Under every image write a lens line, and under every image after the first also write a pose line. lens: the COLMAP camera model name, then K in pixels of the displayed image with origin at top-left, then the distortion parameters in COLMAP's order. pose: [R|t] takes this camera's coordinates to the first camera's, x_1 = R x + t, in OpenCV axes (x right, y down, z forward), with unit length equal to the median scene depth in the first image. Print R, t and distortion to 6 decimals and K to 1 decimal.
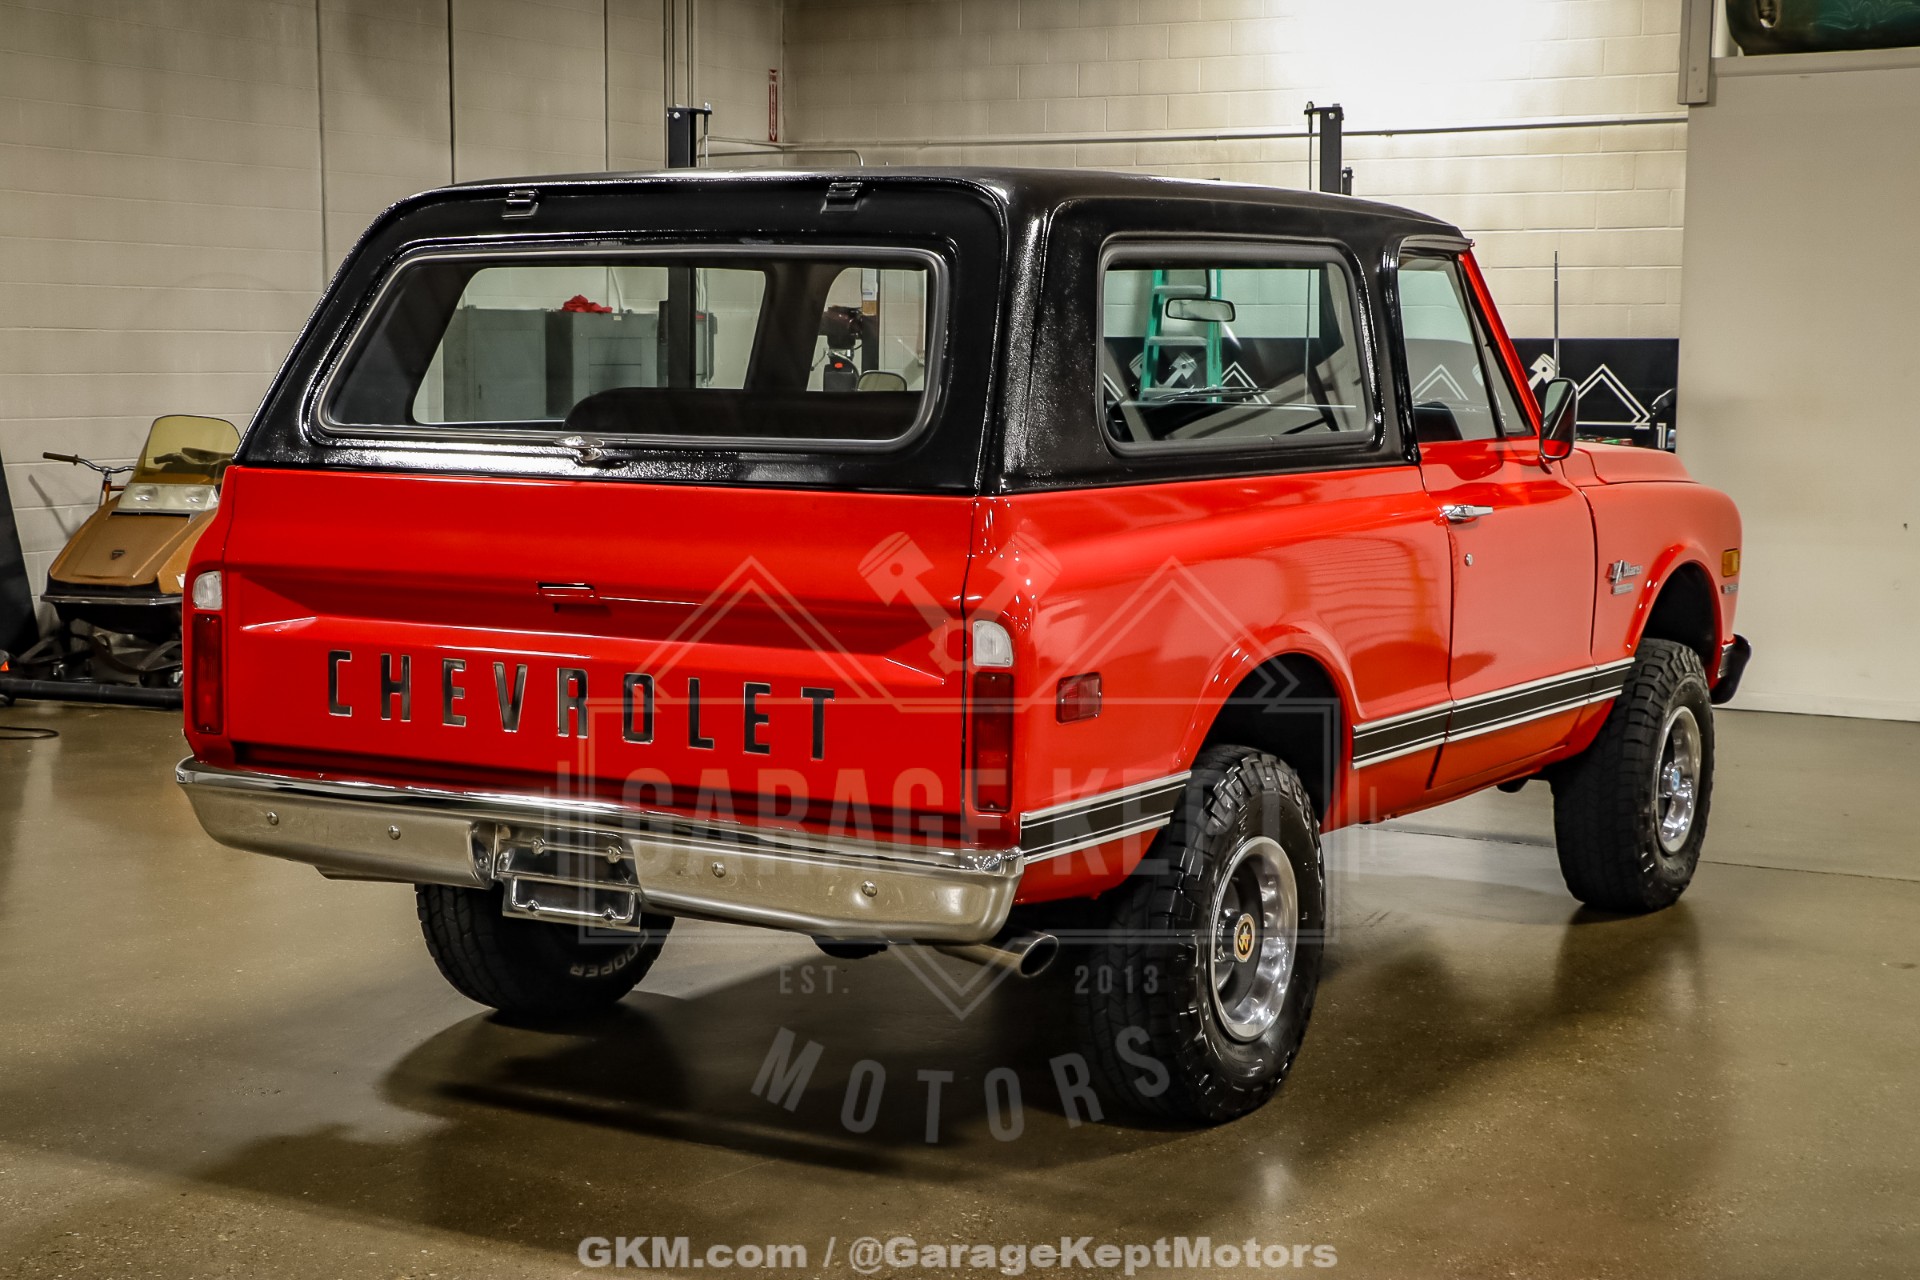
lens RADIAL K [[3102.3, 0, 960.0], [0, 3102.3, 640.0], [0, 0, 1]] dist [0.039092, 0.621673]
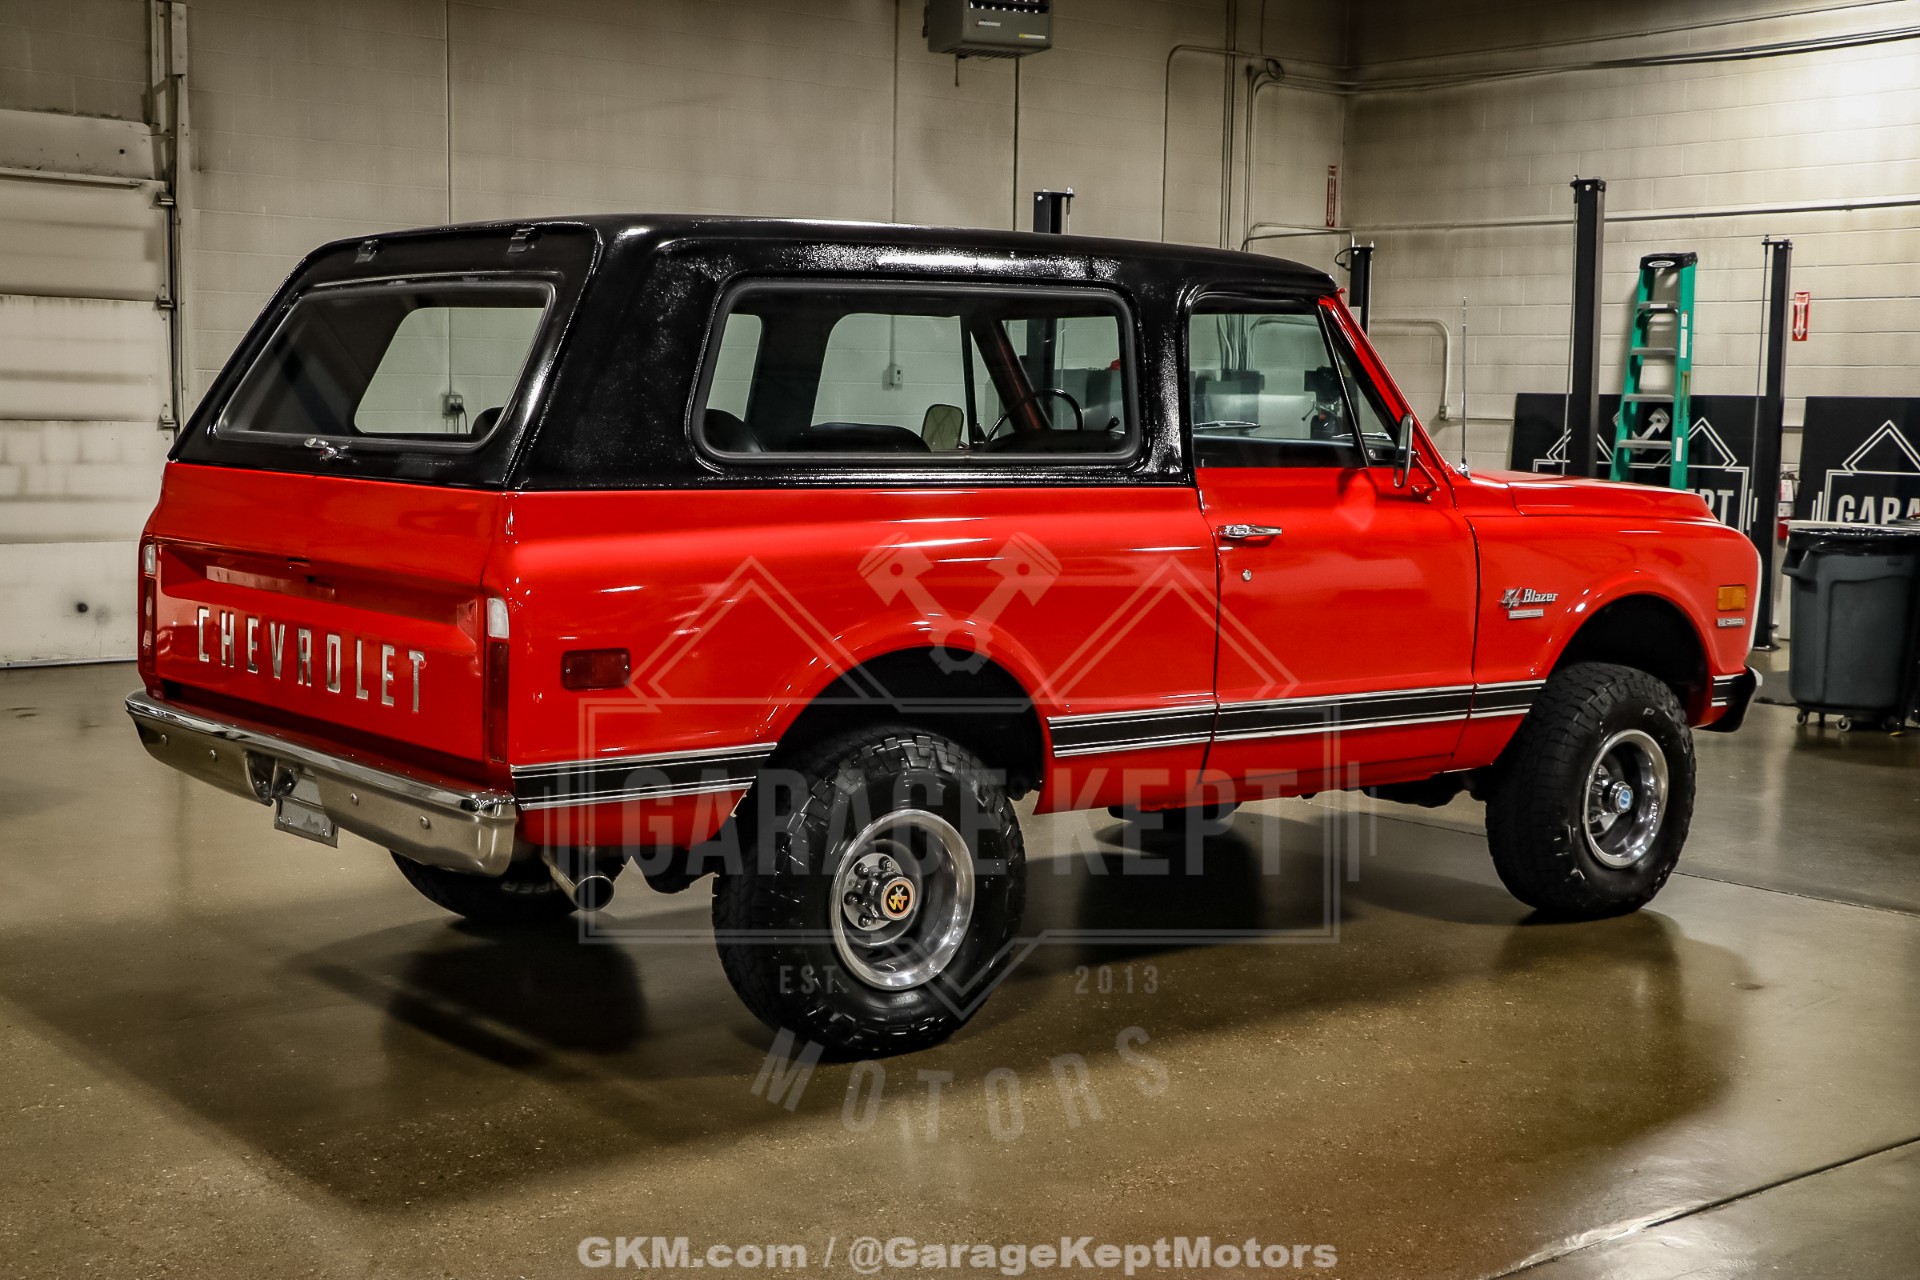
lens RADIAL K [[2546.1, 0, 984.4], [0, 2546.1, 640.6], [0, 0, 1]] dist [-0.049788, 0.524000]
pose [[0.931385, 0.043716, -0.361402, 0.203398], [-0.045812, 0.998946, 0.002772, -0.000639], [0.361143, 0.013975, 0.932406, 0.067754]]
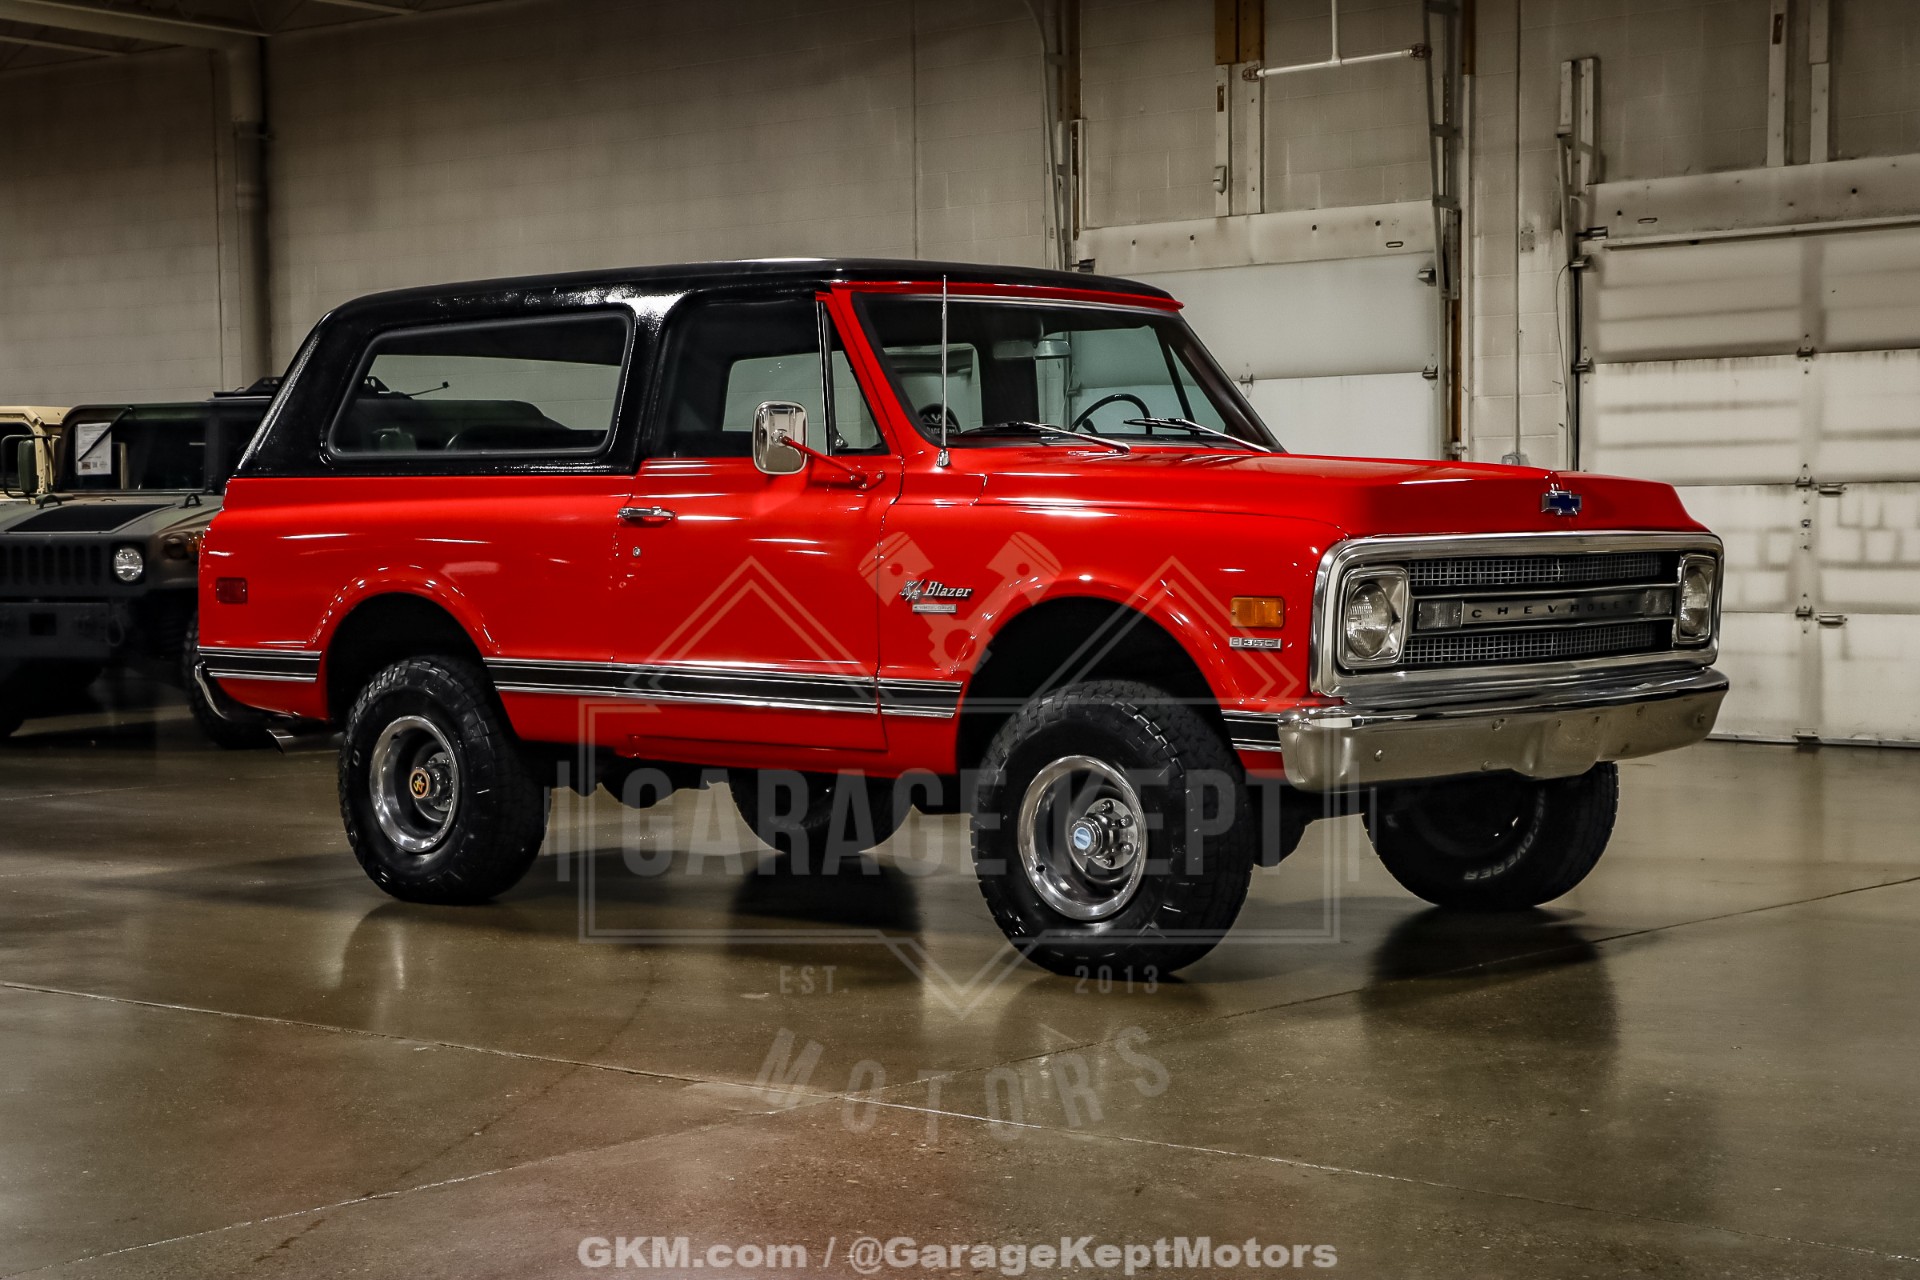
lens RADIAL K [[3577.4, 0, 960.0], [0, 3577.4, 640.0], [0, 0, 1]] dist [0.111959, 1.288571]
pose [[-0.231127, 0.026384, -0.972566, 0.791395], [-0.092769, 0.994480, 0.049025, -0.038210], [0.968491, 0.101555, -0.227403, 0.760104]]
